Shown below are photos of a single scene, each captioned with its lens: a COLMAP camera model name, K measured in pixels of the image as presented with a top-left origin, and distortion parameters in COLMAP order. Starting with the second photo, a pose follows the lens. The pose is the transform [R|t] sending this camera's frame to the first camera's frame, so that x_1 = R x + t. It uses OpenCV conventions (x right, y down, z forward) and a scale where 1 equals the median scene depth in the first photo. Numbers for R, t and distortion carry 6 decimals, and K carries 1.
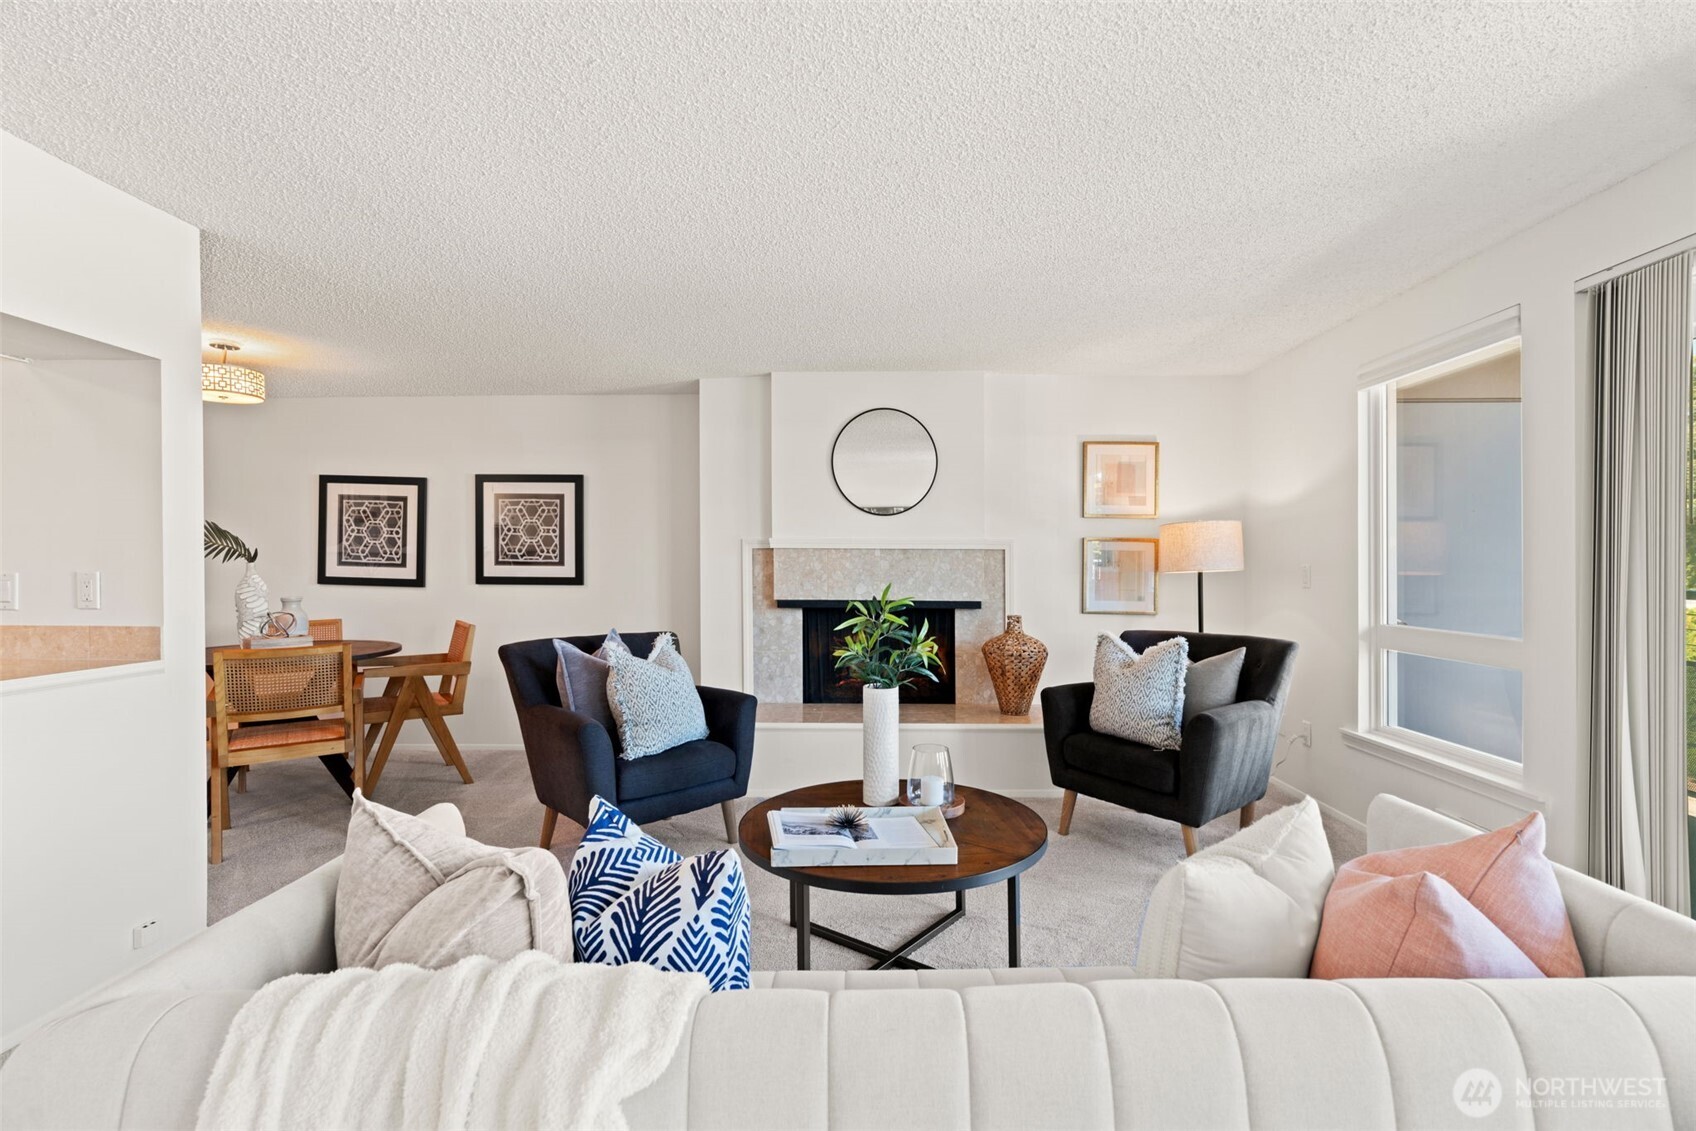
lens RADIAL K [[765.7, 0, 875.4], [0, 765.7, 571.8], [0, 0, 1]] dist [-0.013106, 0.002244]
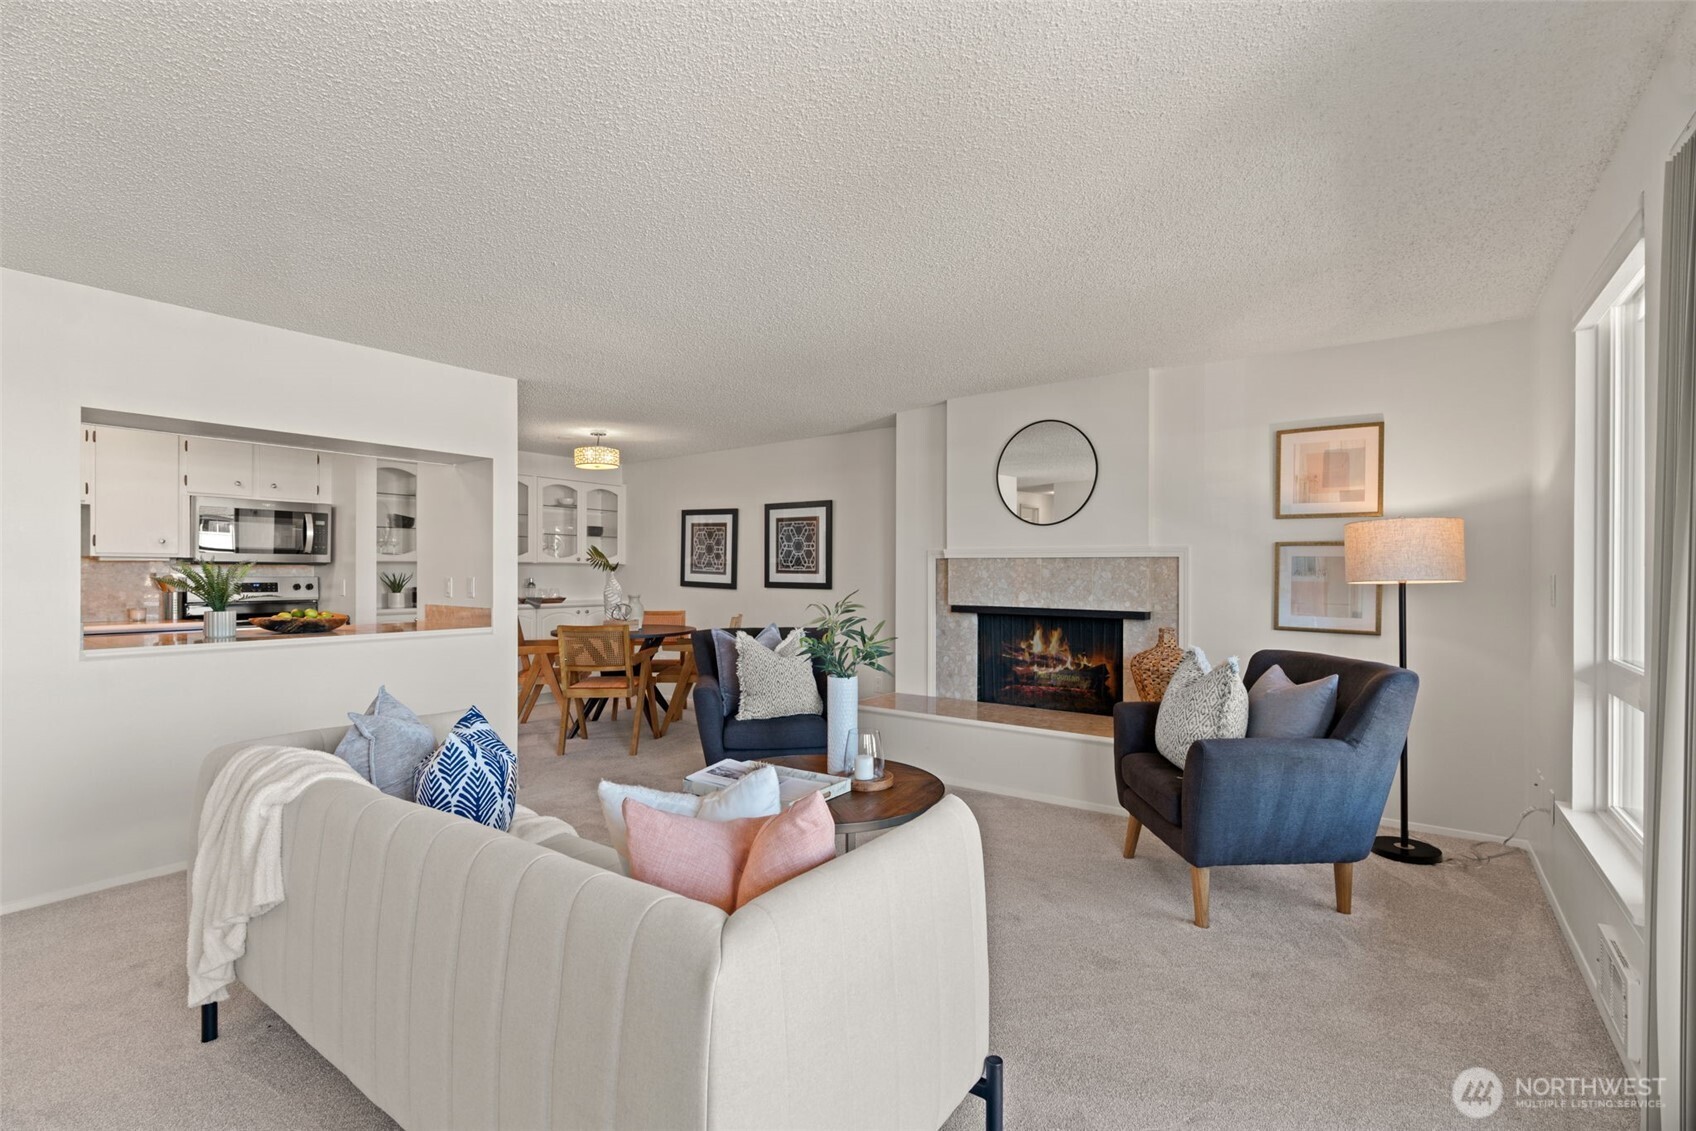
lens RADIAL K [[765.7, 0, 843.1], [0, 765.7, 564.5], [0, 0, 1]] dist [-0.013106, 0.002244]
pose [[0.811489, -0.005807, -0.584339, 0.381391], [-0.004334, 0.999863, -0.015955, -0.003380], [0.584352, 0.015480, 0.811353, 0.014281]]
